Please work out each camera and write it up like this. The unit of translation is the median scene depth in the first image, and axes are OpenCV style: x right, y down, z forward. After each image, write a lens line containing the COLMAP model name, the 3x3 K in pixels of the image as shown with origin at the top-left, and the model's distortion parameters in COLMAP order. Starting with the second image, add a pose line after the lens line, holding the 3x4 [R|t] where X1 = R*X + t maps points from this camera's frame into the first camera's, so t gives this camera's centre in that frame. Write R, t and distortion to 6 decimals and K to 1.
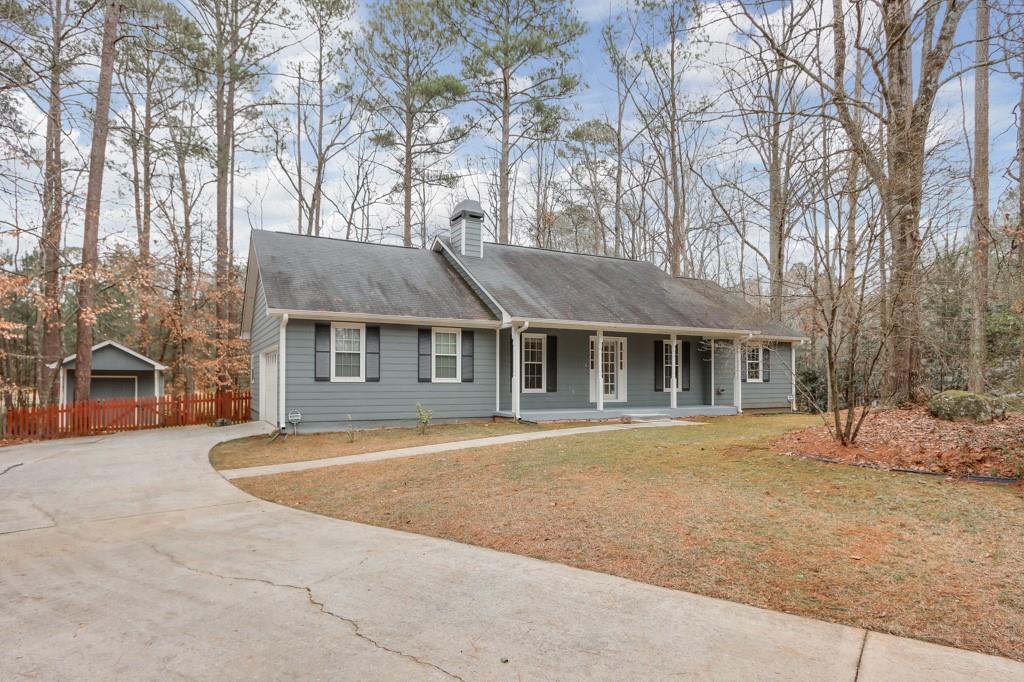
lens RADIAL K [[506.5, 0, 512.2], [0, 506.5, 361.9], [0, 0, 1]] dist [0.002890, 0.000712]
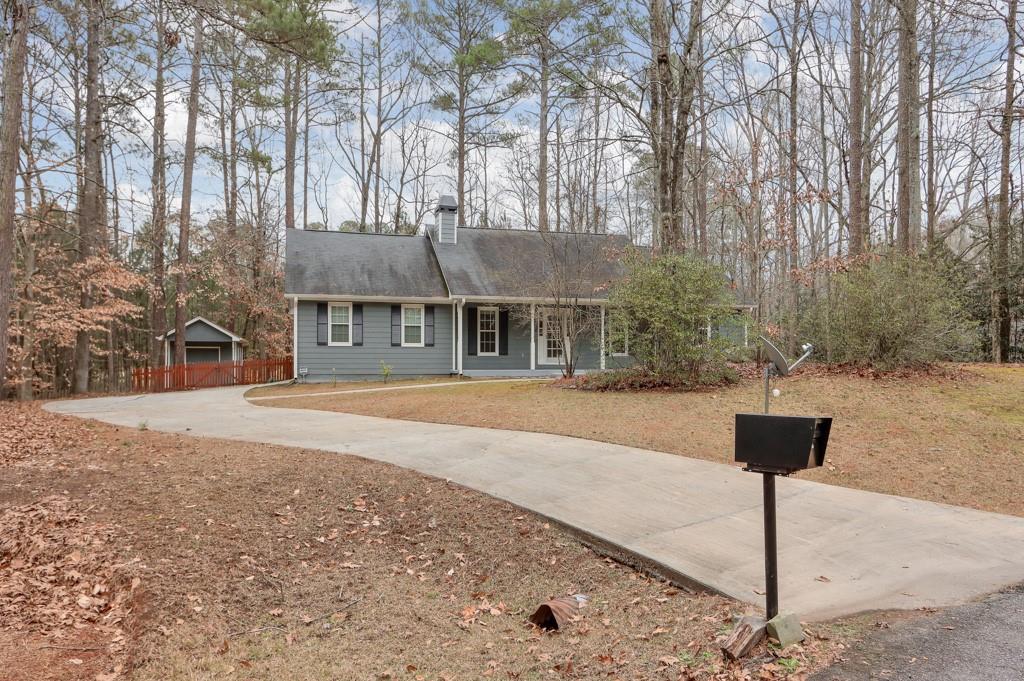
lens RADIAL K [[698.9, 0, 507.3], [0, 698.9, 344.7], [0, 0, 1]] dist [-0.001343, -0.000224]
pose [[0.962684, -0.003744, -0.270601, 0.535517], [0.006663, 0.999929, 0.009868, 0.018046], [0.270545, -0.011303, 0.962641, -0.592662]]
